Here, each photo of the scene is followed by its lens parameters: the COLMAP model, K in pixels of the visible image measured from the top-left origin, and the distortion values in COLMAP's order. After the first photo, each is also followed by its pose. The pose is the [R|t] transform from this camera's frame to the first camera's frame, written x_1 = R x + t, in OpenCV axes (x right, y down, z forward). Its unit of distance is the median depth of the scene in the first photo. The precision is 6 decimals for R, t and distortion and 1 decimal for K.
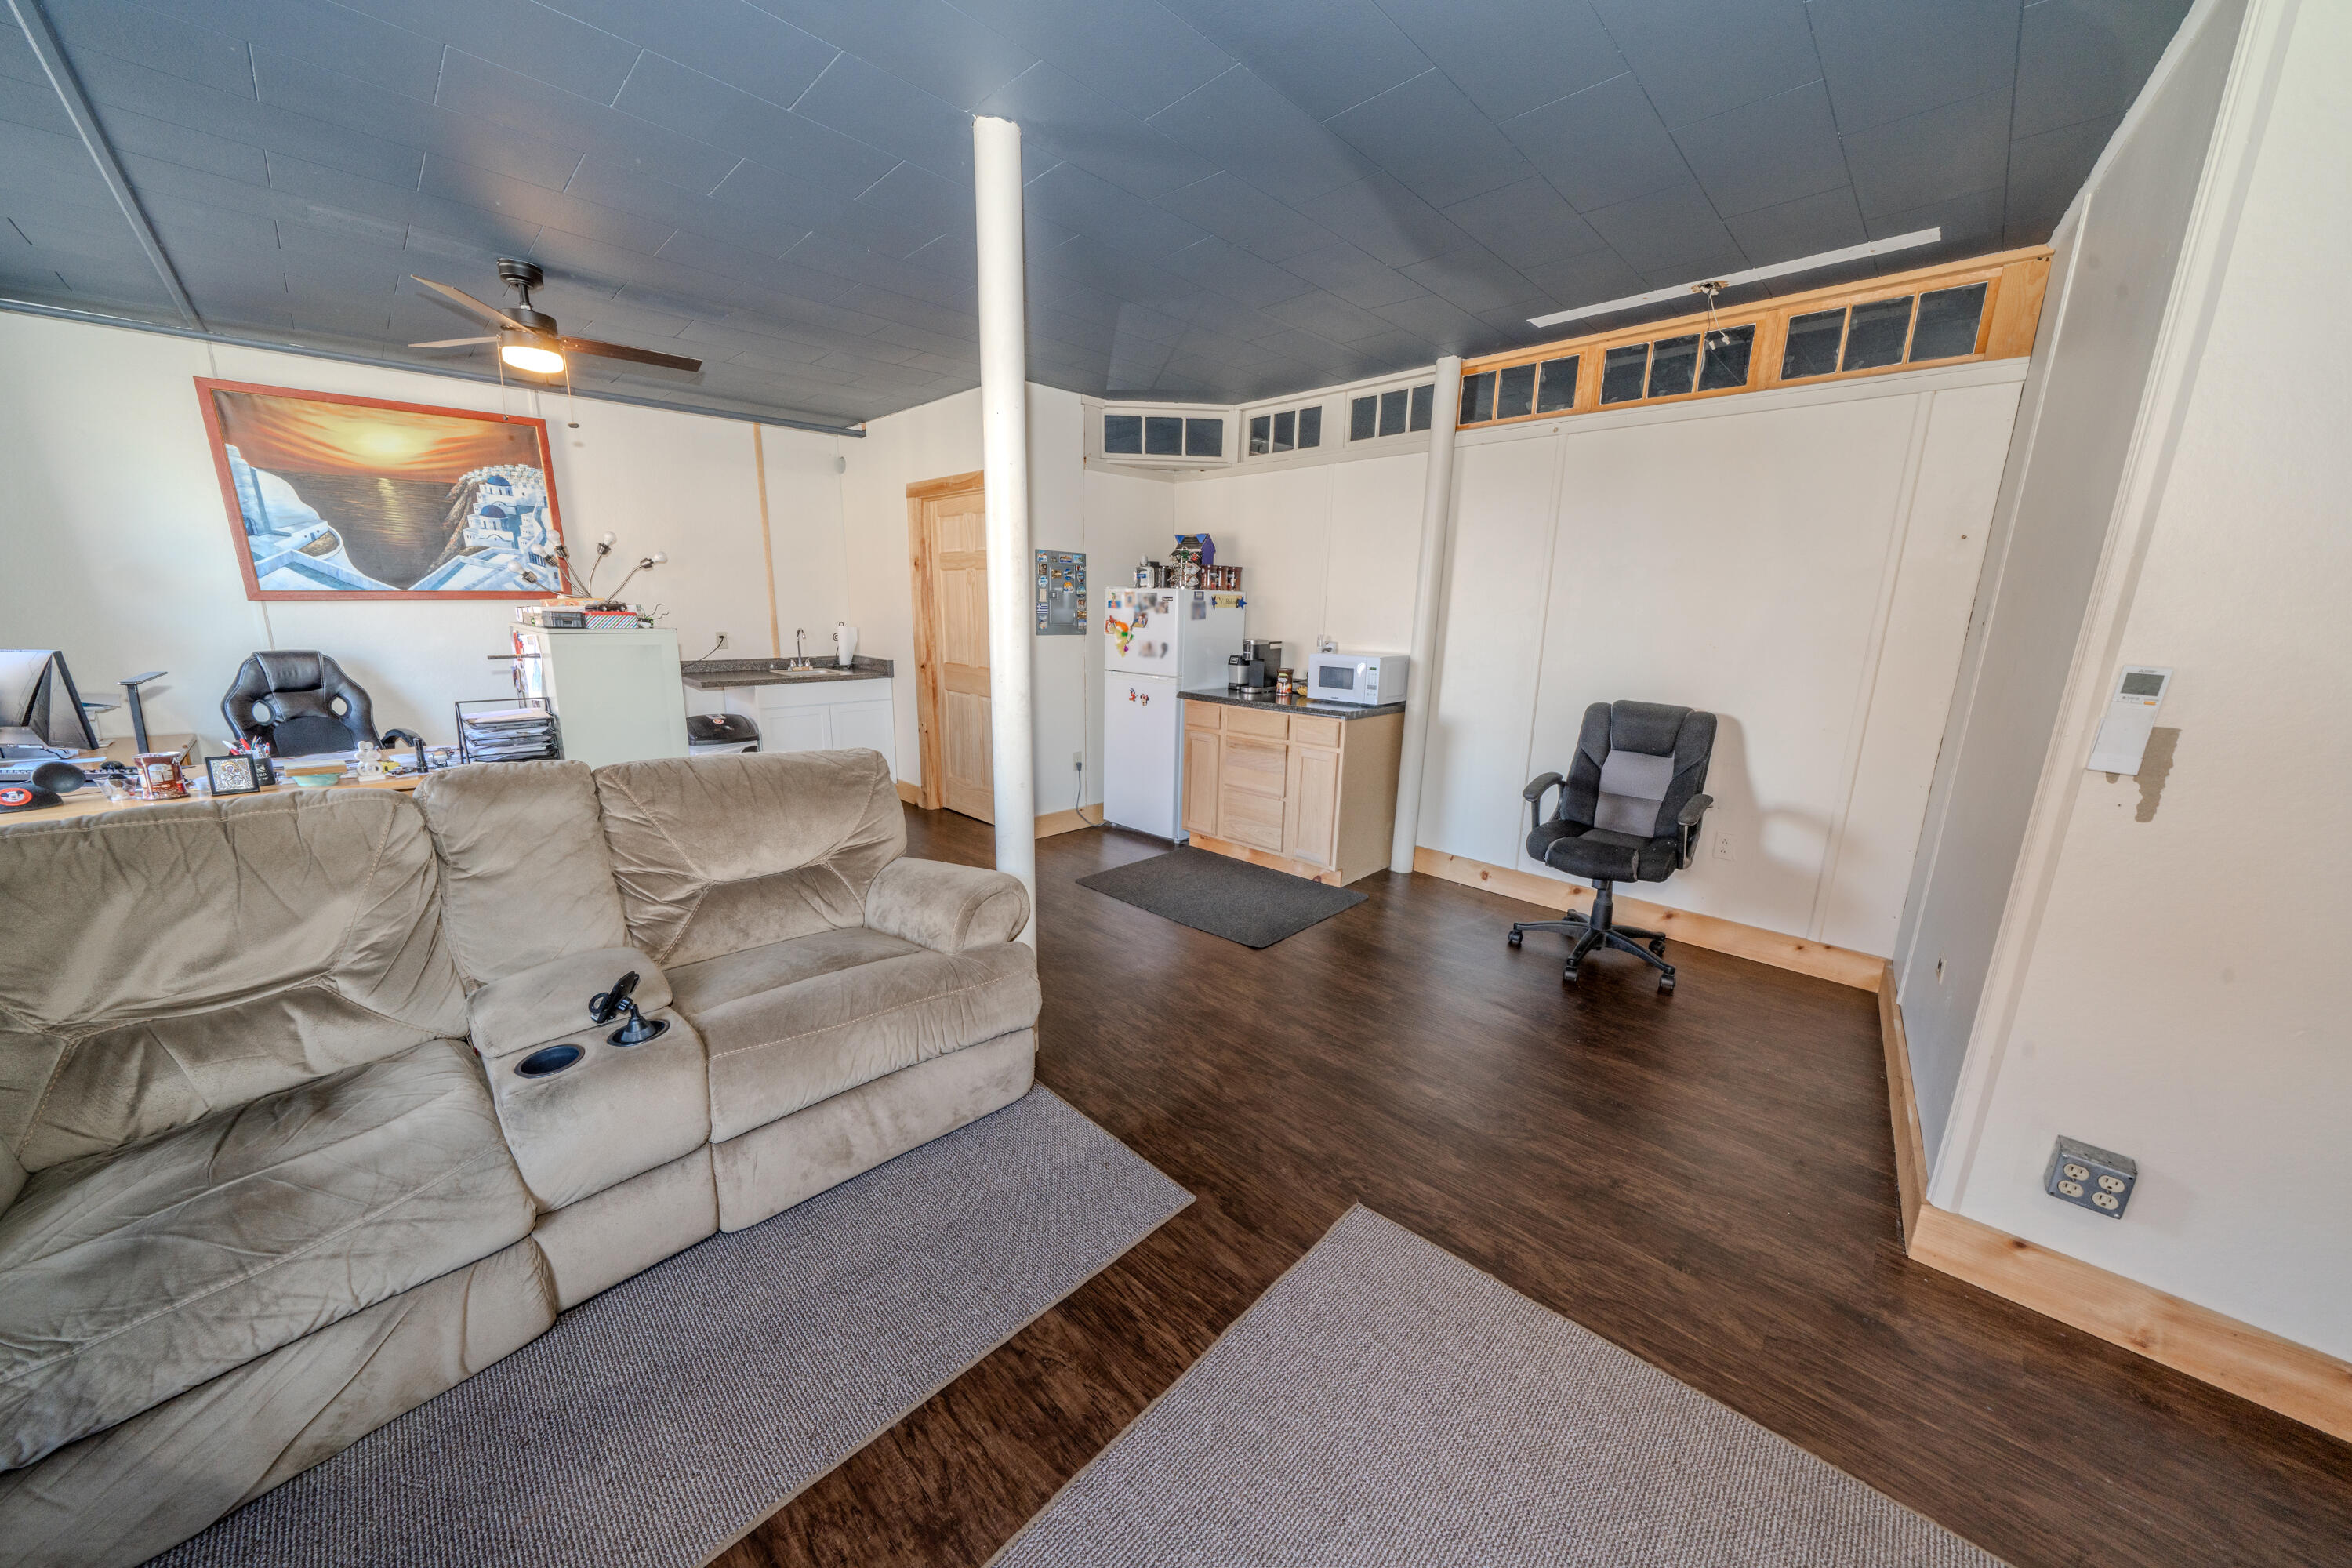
lens RADIAL K [[803.5, 0, 1167.1], [0, 803.5, 781.6], [0, 0, 1]] dist [-0.004894, 0.000003]
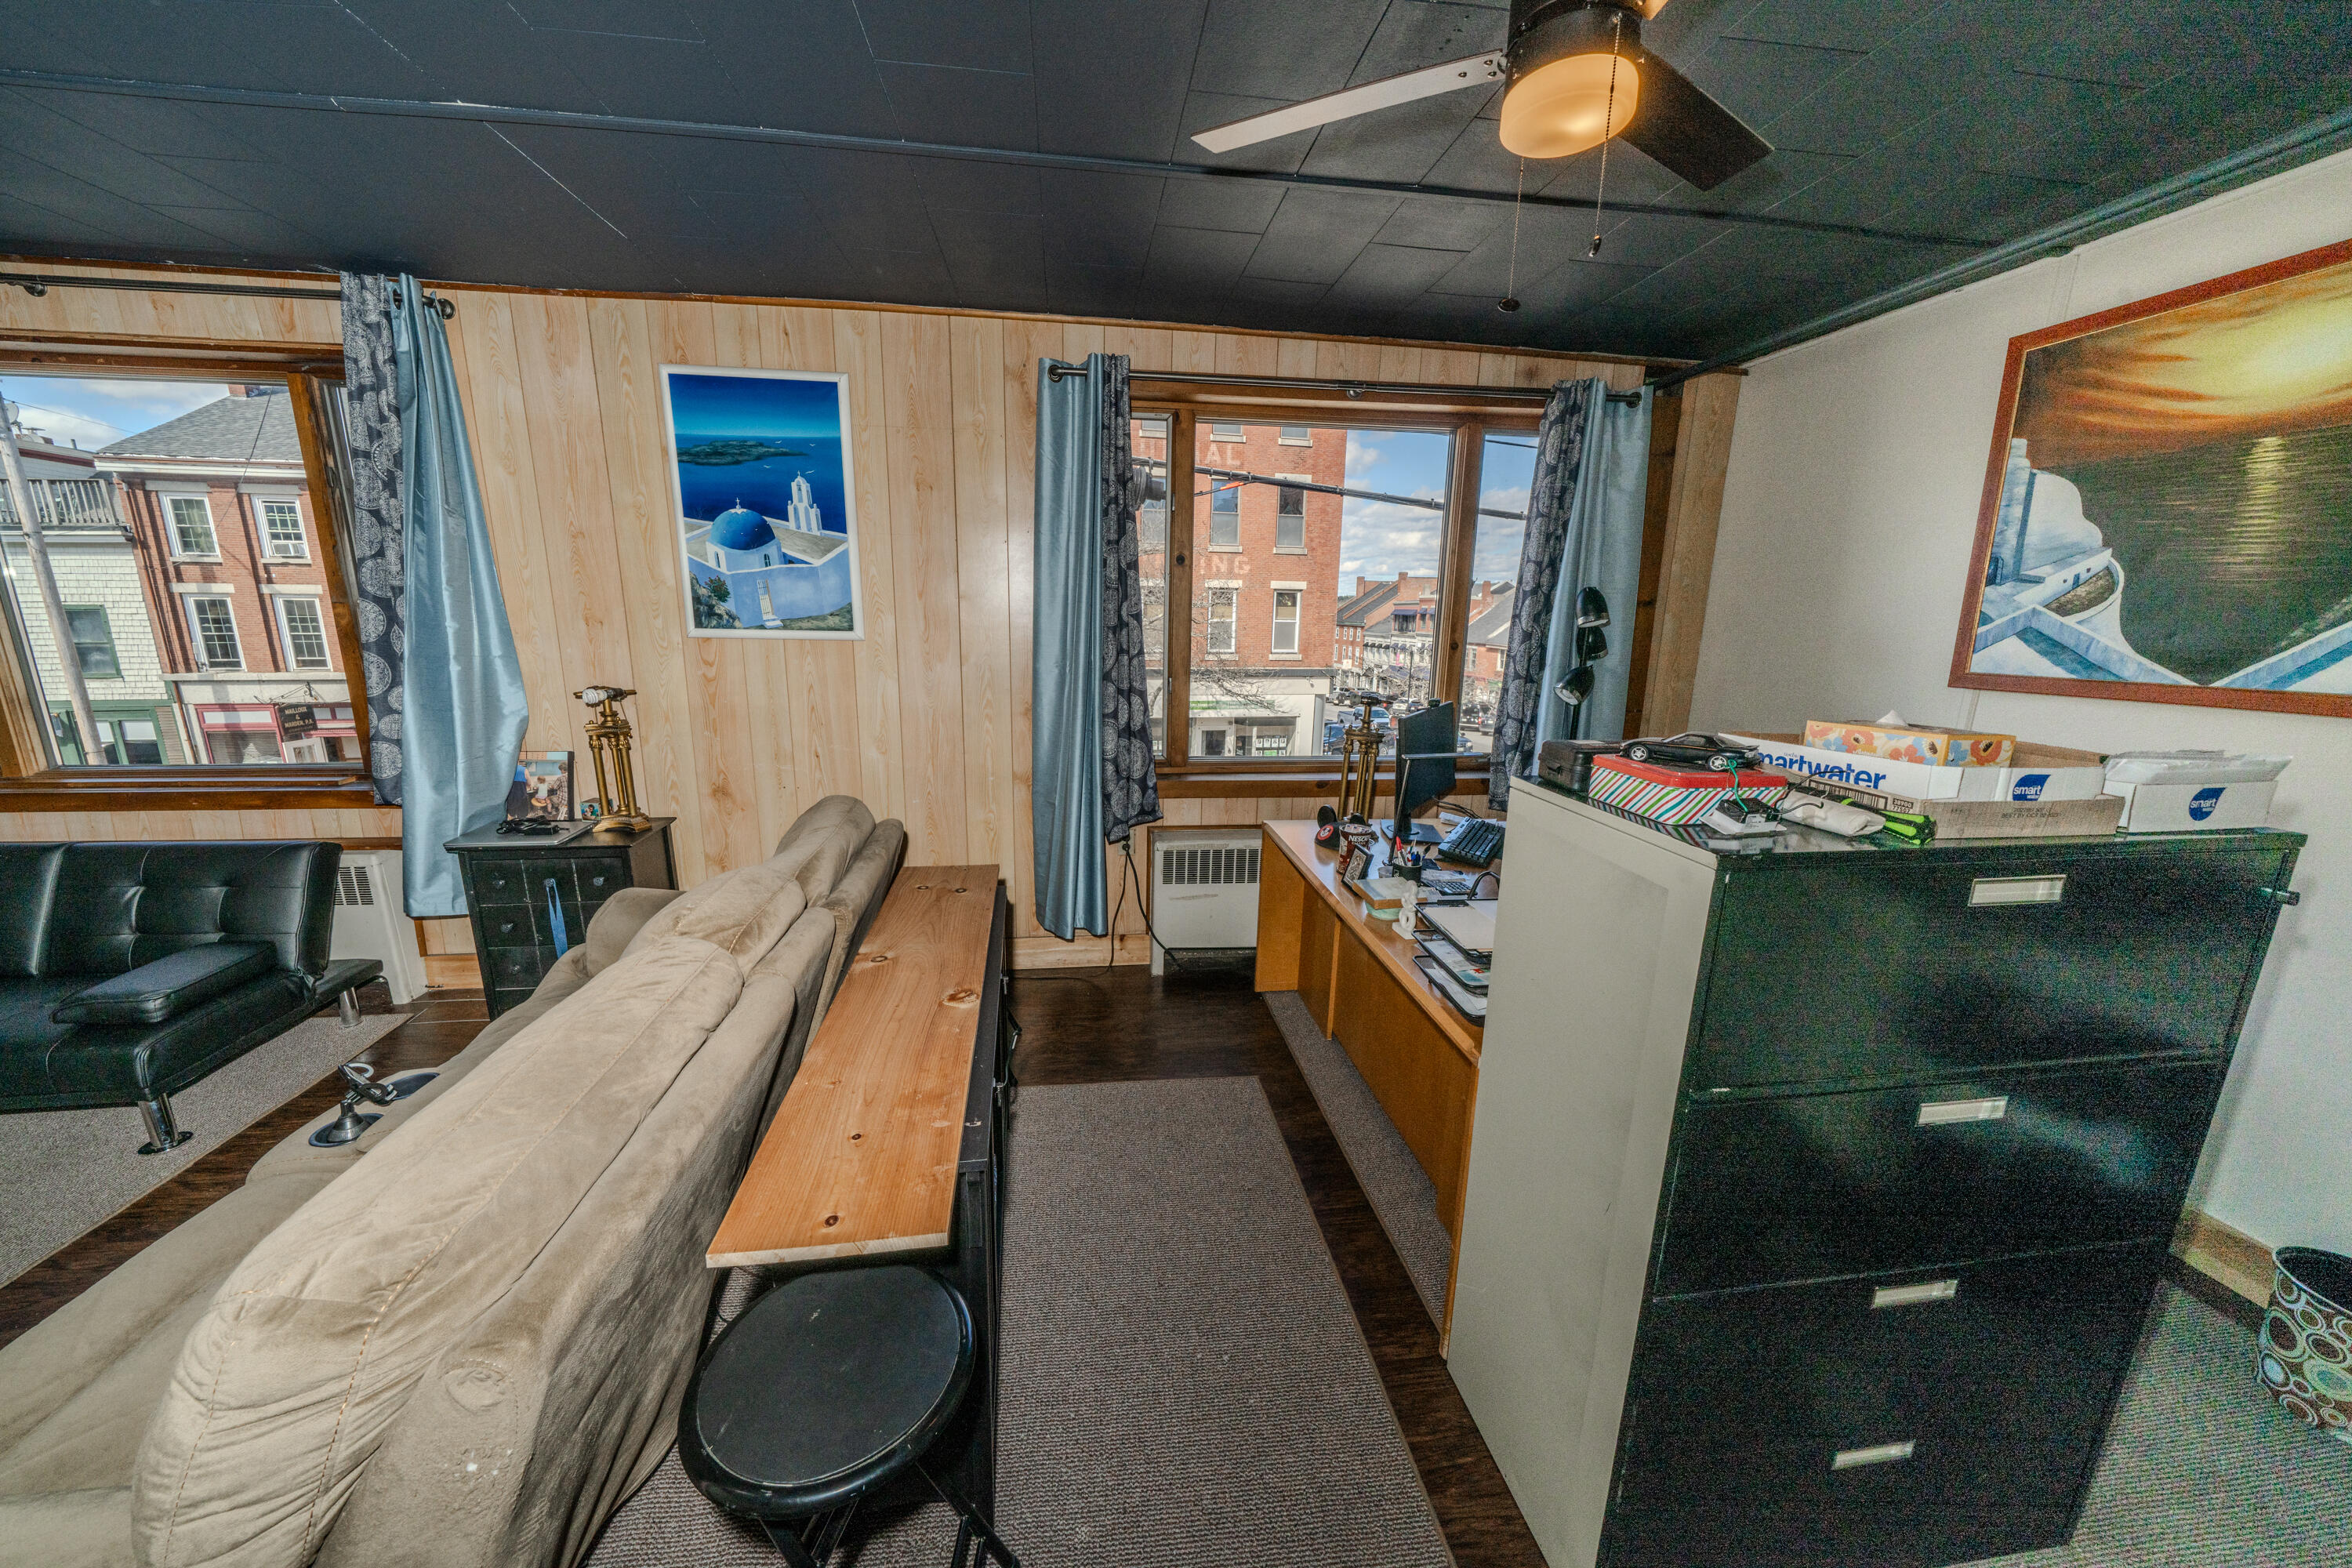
lens RADIAL K [[803.5, 0, 1168.0], [0, 803.5, 783.1], [0, 0, 1]] dist [-0.004894, 0.000003]
pose [[-0.620244, 0.140613, -0.771703, -0.251907], [-0.196868, 0.924409, 0.326667, -0.240825], [0.759303, 0.354537, -0.545676, 0.896912]]
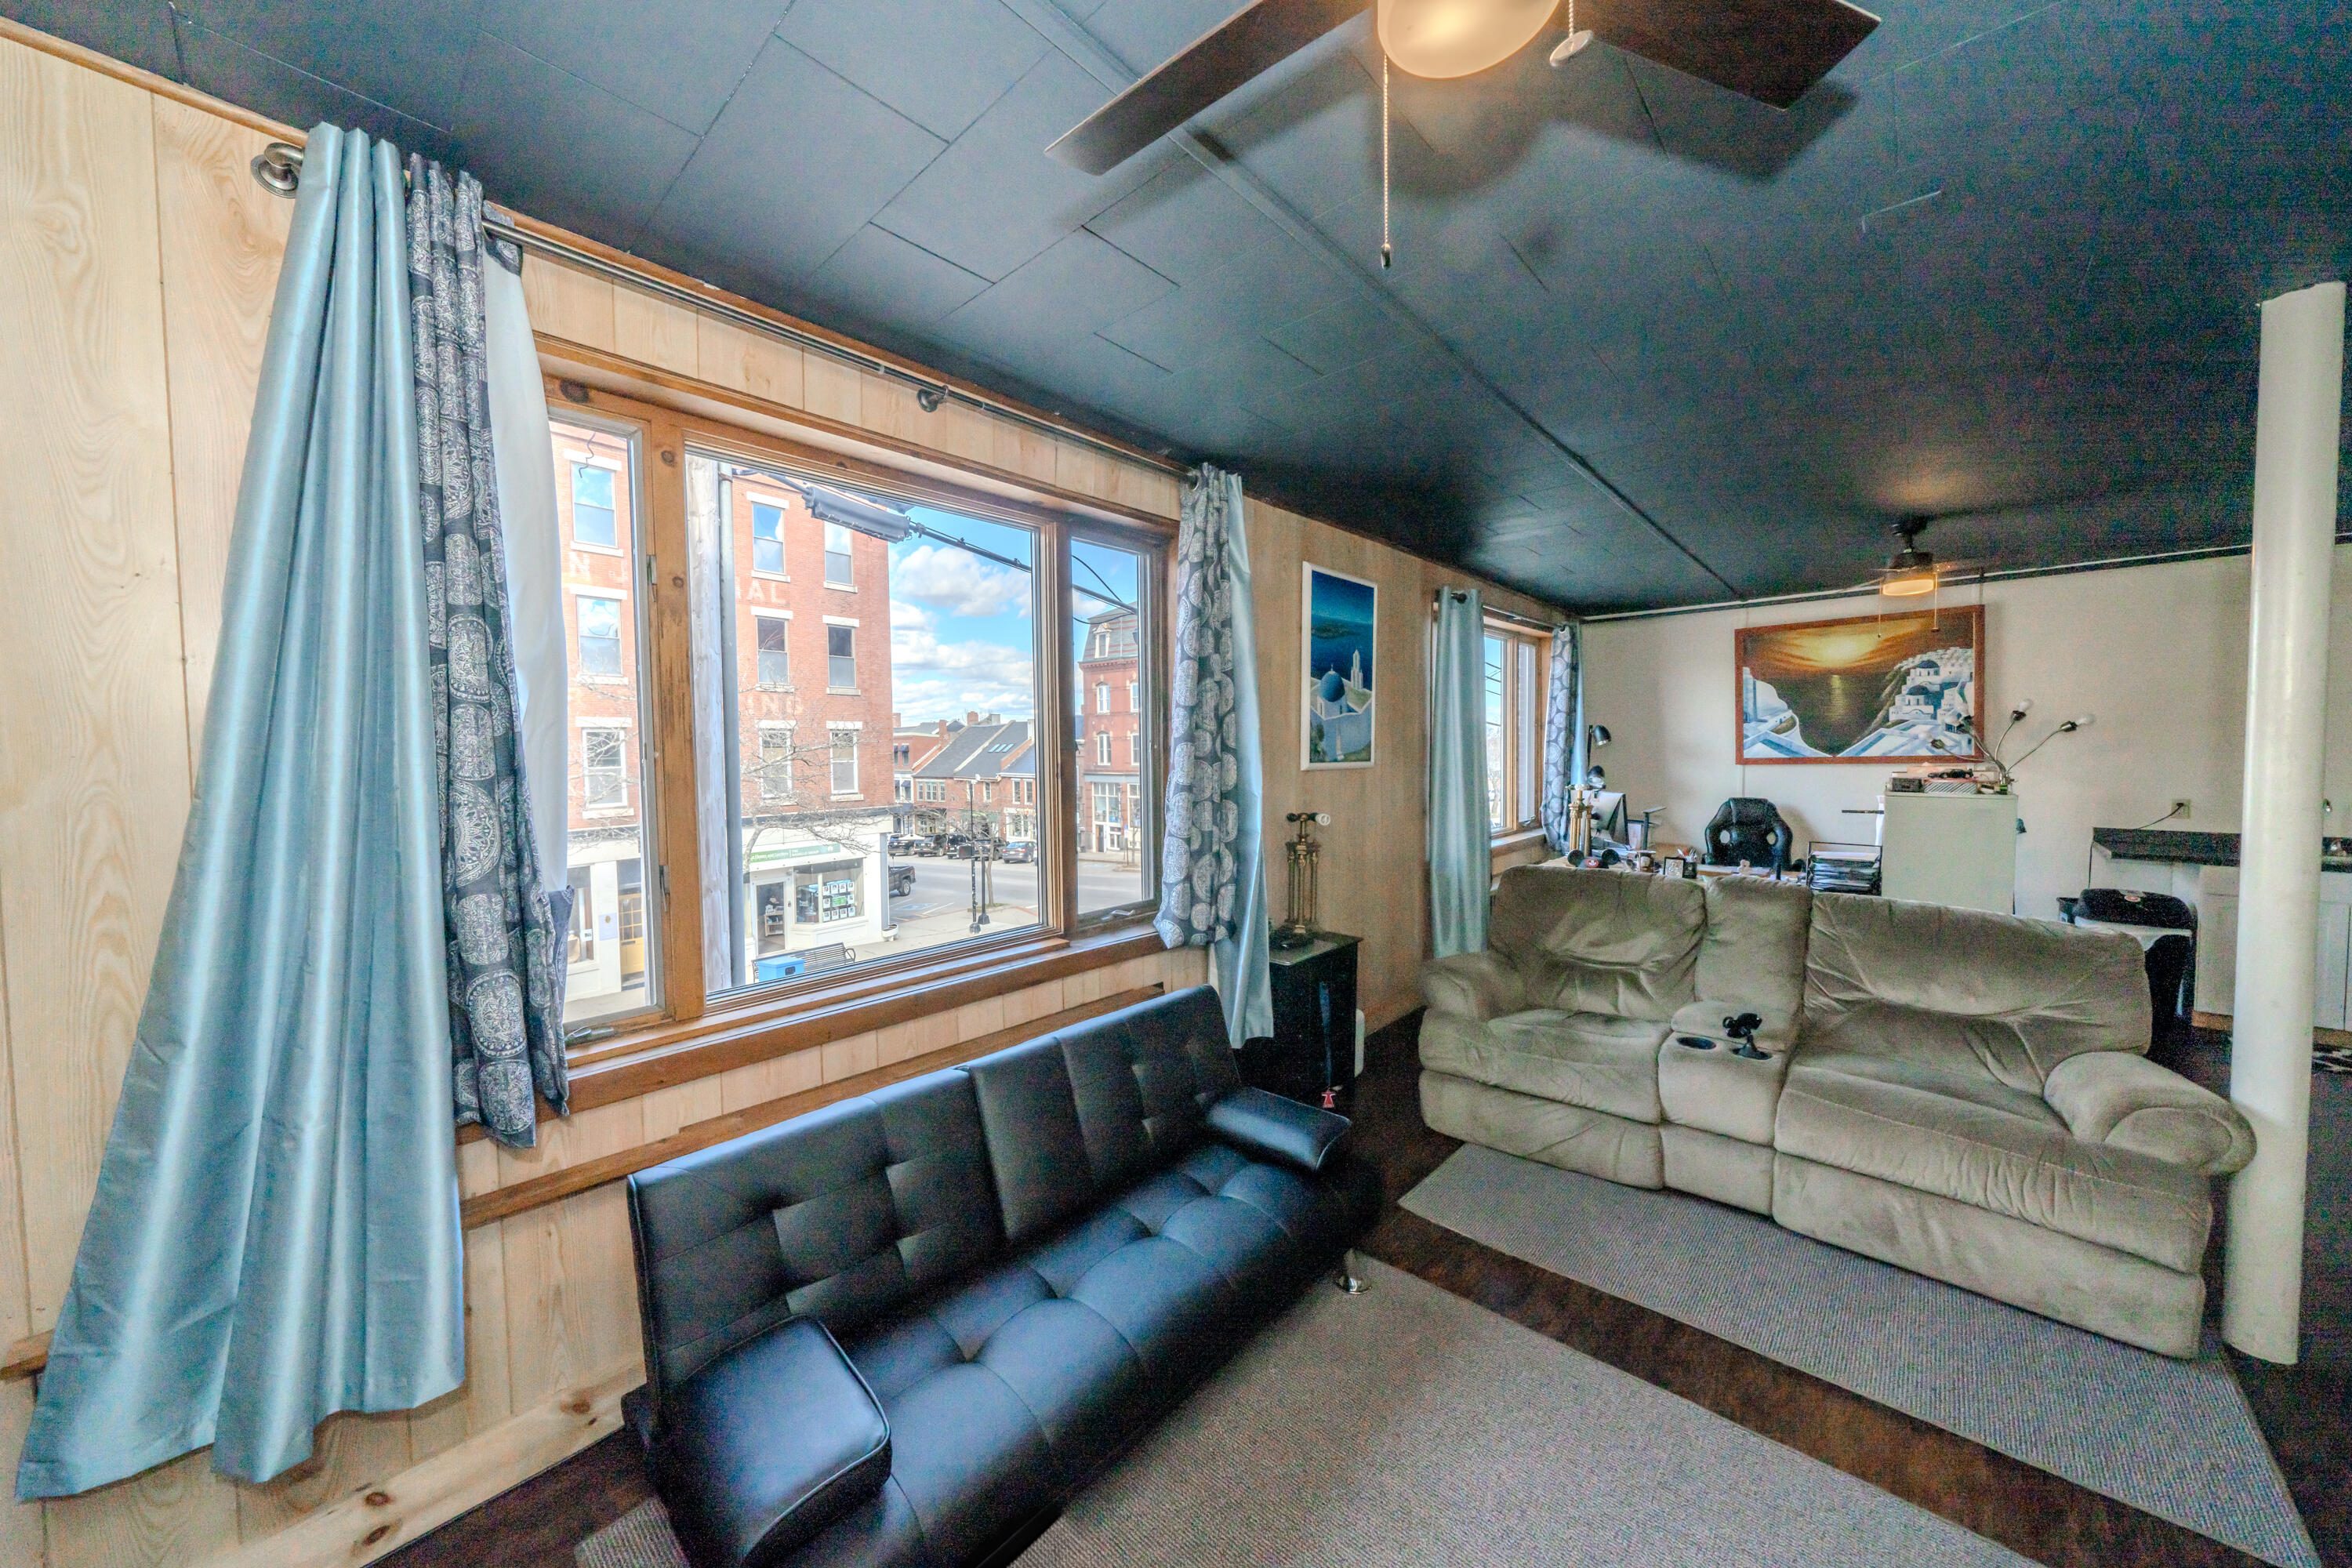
lens RADIAL K [[803.5, 0, 1170.3], [0, 803.5, 779.4], [0, 0, 1]] dist [-0.004894, 0.000003]
pose [[0.031294, 0.022953, -0.999247, 0.351436], [-0.205950, 0.978431, 0.016025, -0.000488], [0.978062, 0.205293, 0.035346, -0.109455]]
